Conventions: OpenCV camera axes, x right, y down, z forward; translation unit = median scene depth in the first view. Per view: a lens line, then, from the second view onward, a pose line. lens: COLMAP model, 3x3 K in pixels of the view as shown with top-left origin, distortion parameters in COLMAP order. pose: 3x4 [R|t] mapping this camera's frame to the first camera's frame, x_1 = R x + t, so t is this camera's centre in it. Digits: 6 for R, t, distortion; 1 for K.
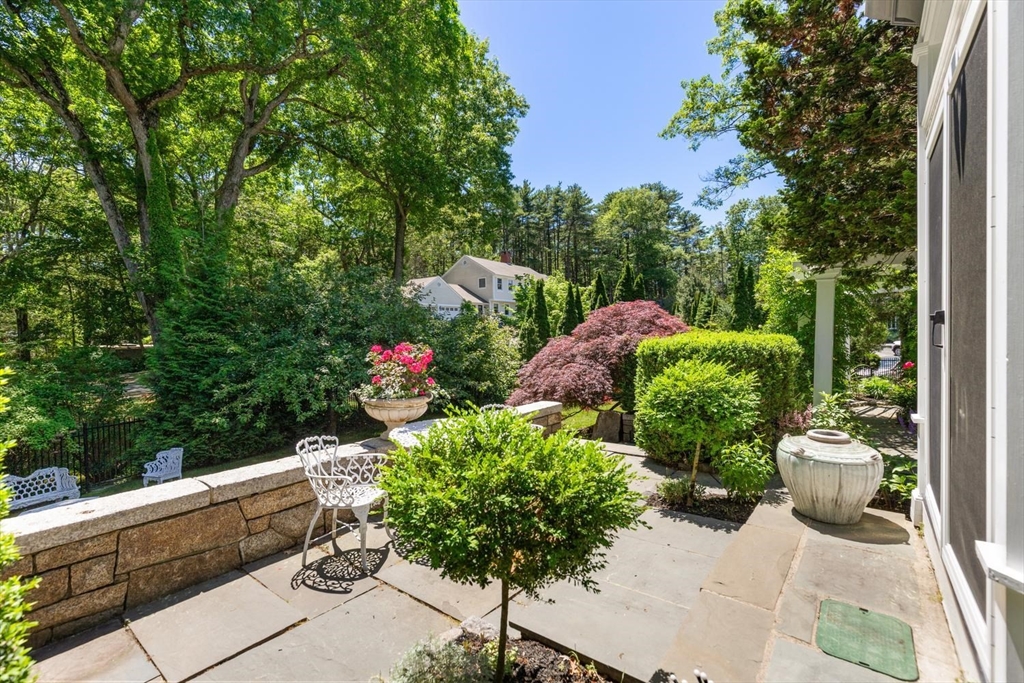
lens RADIAL K [[465.2, 0, 512.7], [0, 465.2, 339.3], [0, 0, 1]] dist [0.008088, -0.001738]
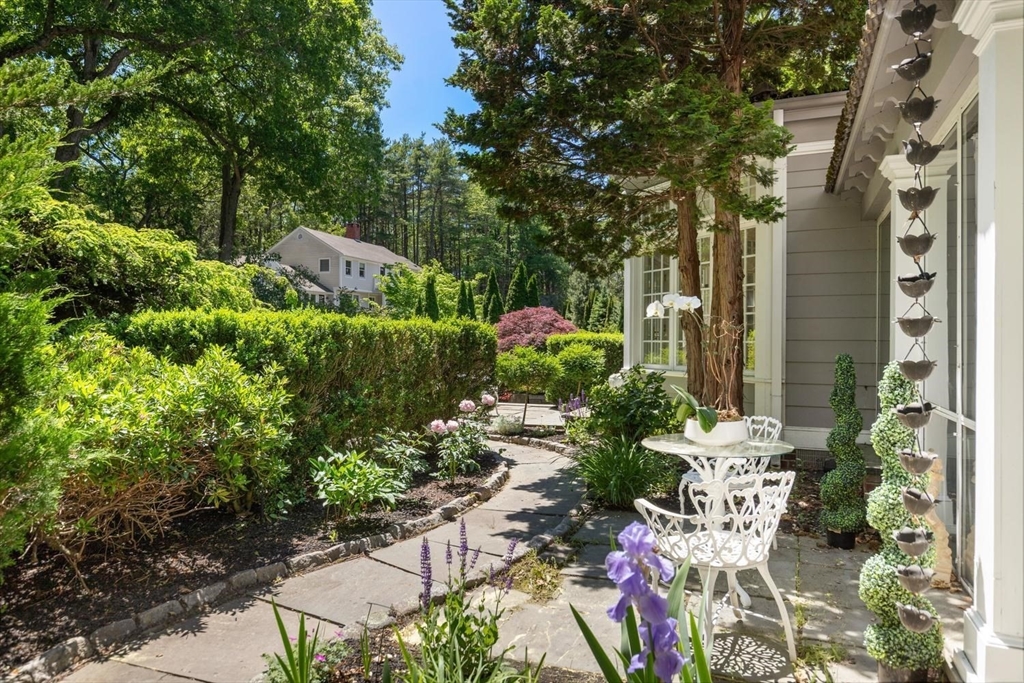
lens RADIAL K [[693.8, 0, 511.9], [0, 693.8, 341.8], [0, 0, 1]] dist [-0.001353, -0.000003]
pose [[0.965918, 0.023527, 0.257776, -0.059170], [-0.021873, 0.999718, -0.009284, 0.006156], [-0.257921, 0.003329, 0.966160, -0.163190]]
